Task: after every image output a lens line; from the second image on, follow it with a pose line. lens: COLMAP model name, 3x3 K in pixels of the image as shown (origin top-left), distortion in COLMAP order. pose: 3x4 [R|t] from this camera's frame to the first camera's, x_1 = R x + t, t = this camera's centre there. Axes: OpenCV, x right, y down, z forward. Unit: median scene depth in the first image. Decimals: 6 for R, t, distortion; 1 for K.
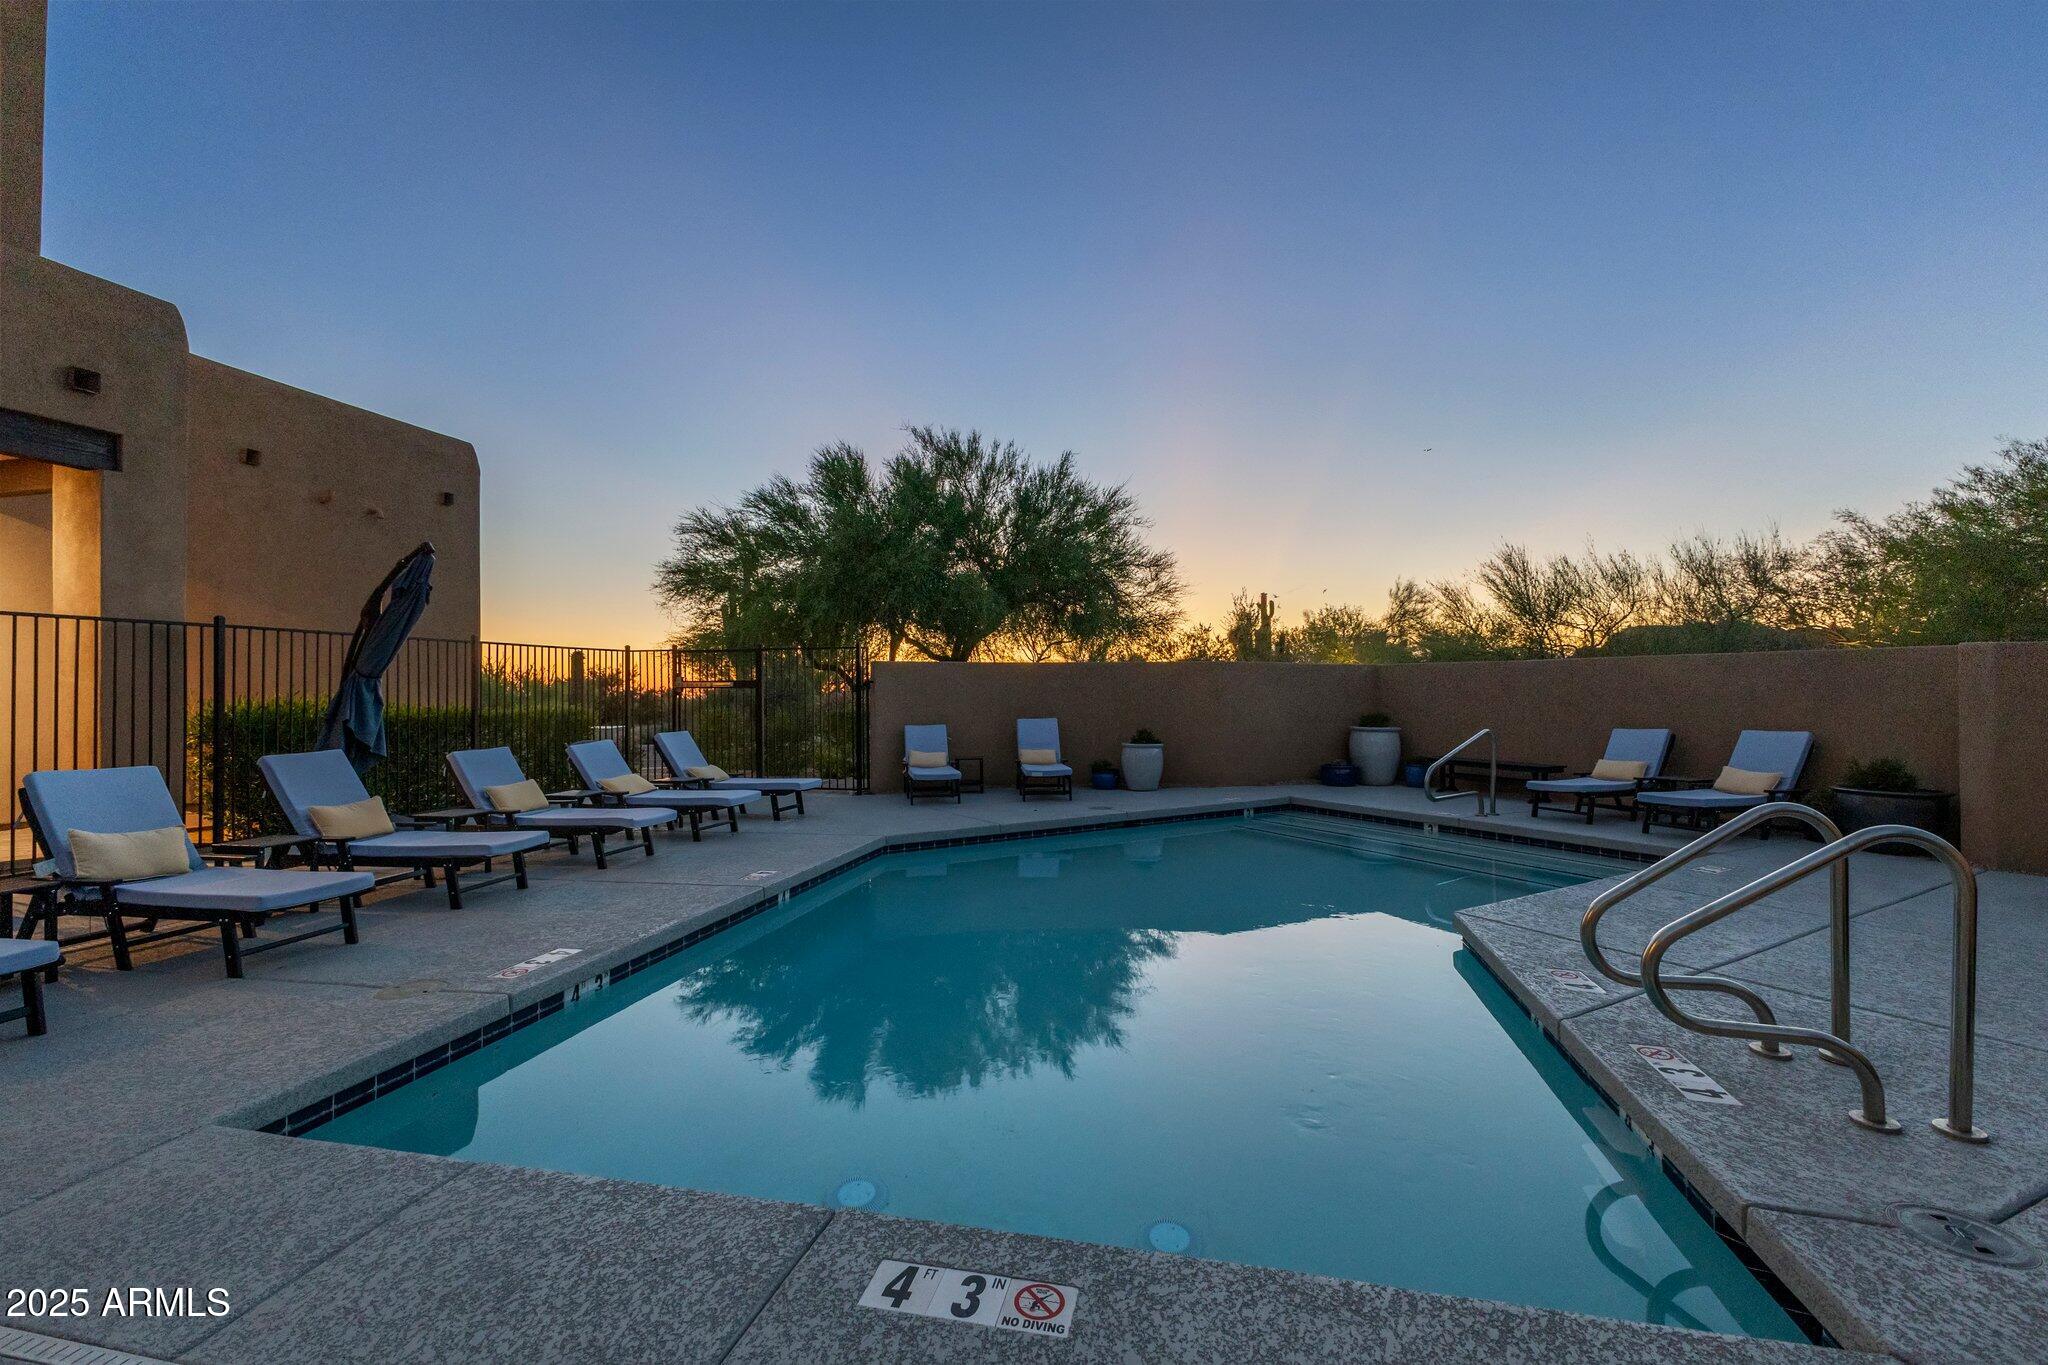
lens RADIAL K [[878.1, 0, 1027.0], [0, 878.1, 690.4], [0, 0, 1]] dist [0.013417, -0.006295]
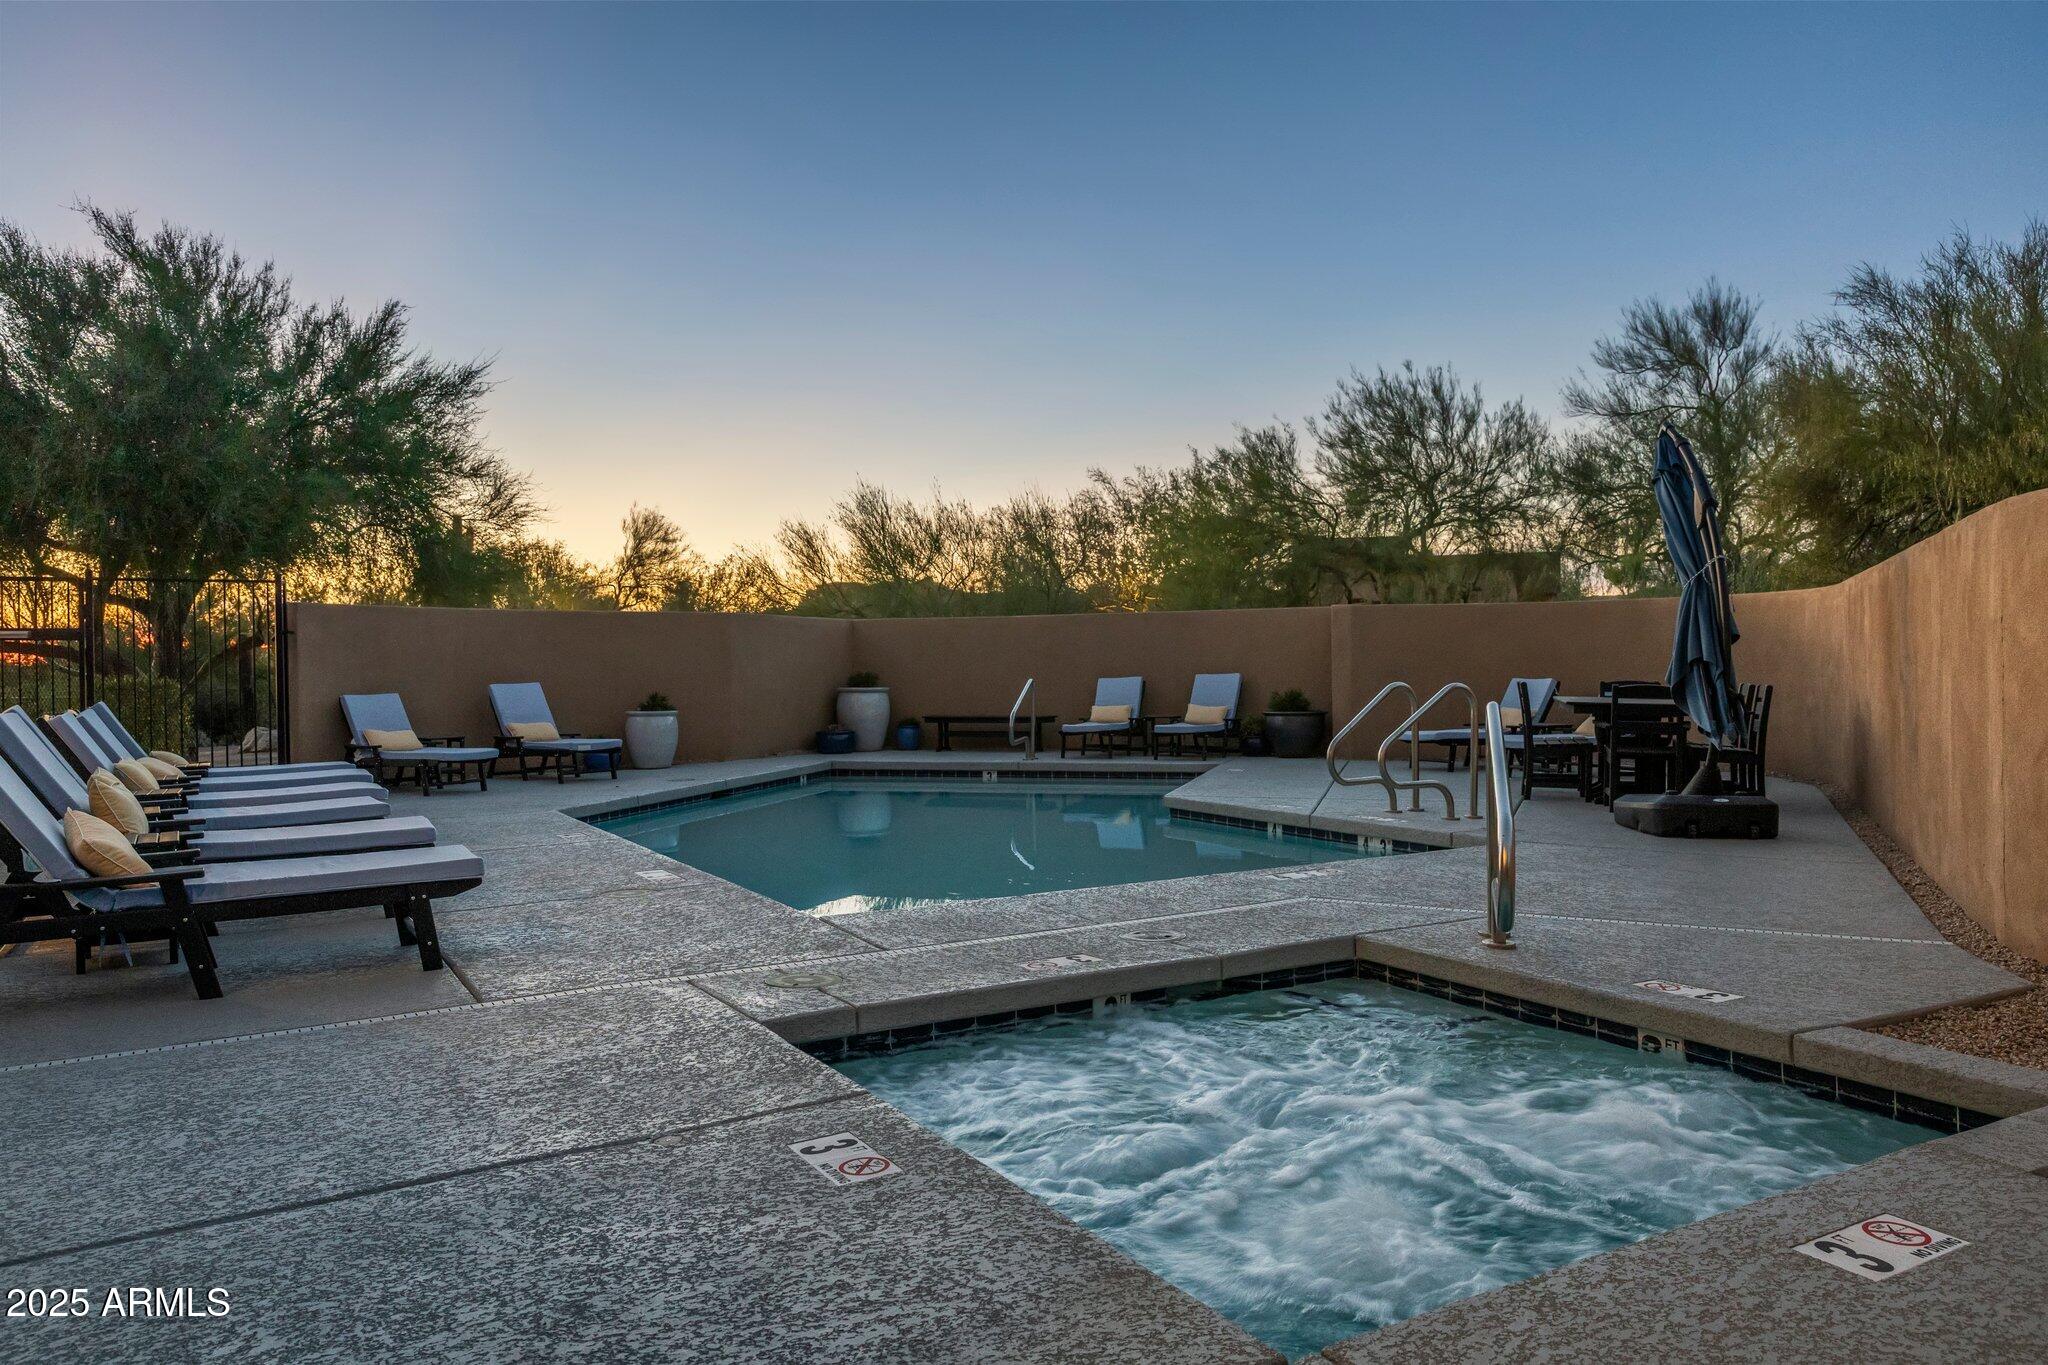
lens RADIAL K [[1431.8, 0, 1032.0], [0, 1431.8, 681.2], [0, 0, 1]] dist [0.000413, 0.000916]
pose [[0.726383, -0.015427, 0.687117, -0.574546], [0.012177, 0.999880, 0.009576, 0.026961], [-0.687183, 0.001412, 0.726483, -0.223258]]
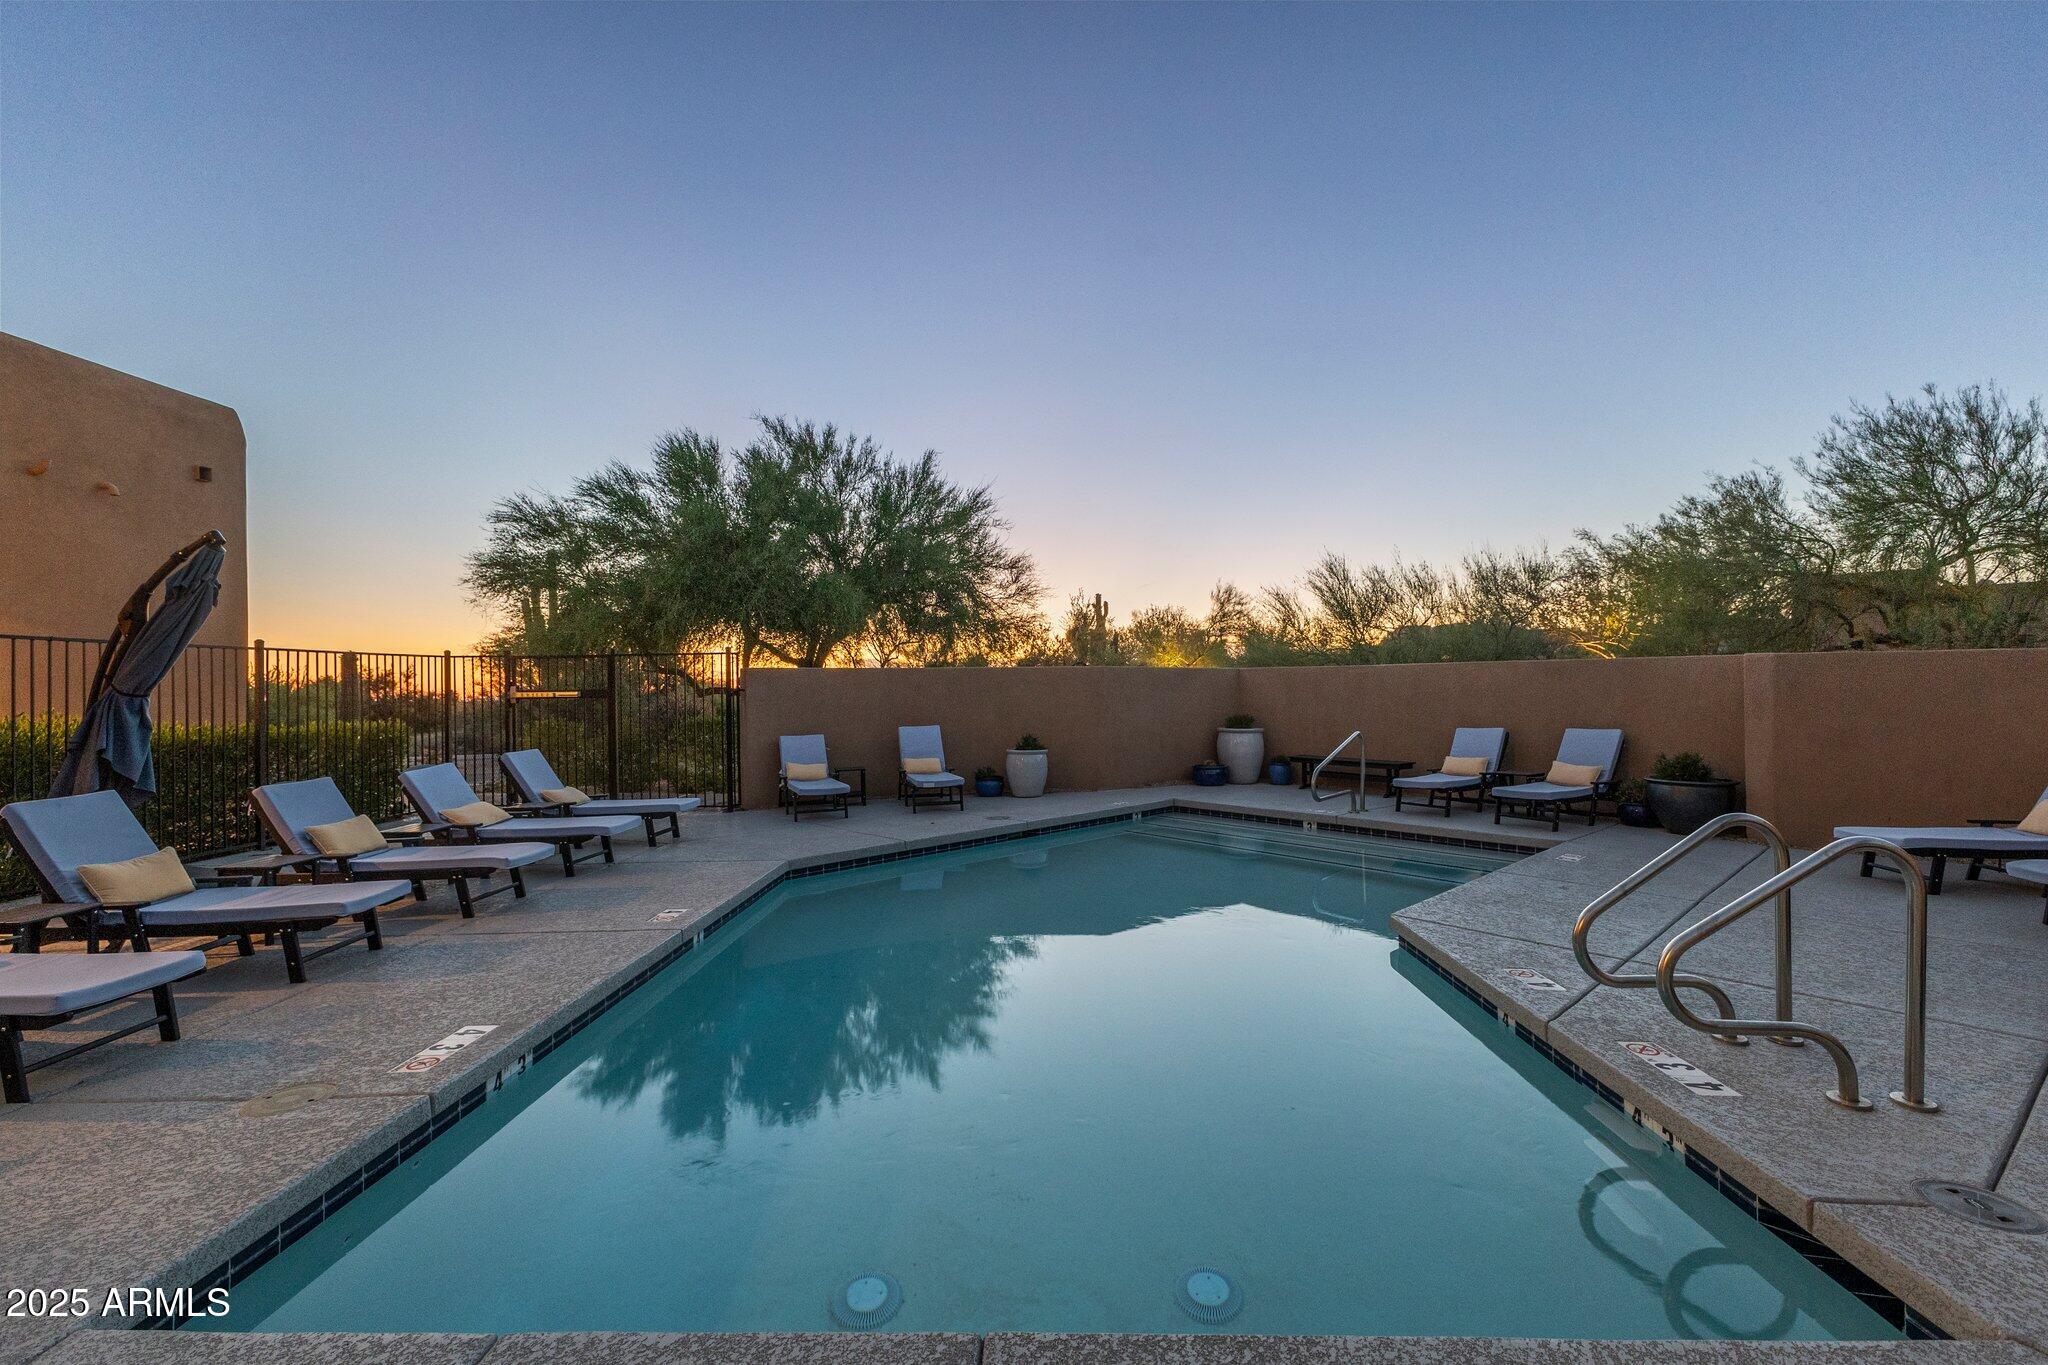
lens RADIAL K [[878.1, 0, 1027.0], [0, 878.1, 690.4], [0, 0, 1]] dist [0.013417, -0.006295]
pose [[0.979886, -0.009280, 0.199342, -0.072644], [0.008521, 0.999953, 0.004667, -0.012072], [-0.199376, -0.002875, 0.979919, 0.028232]]
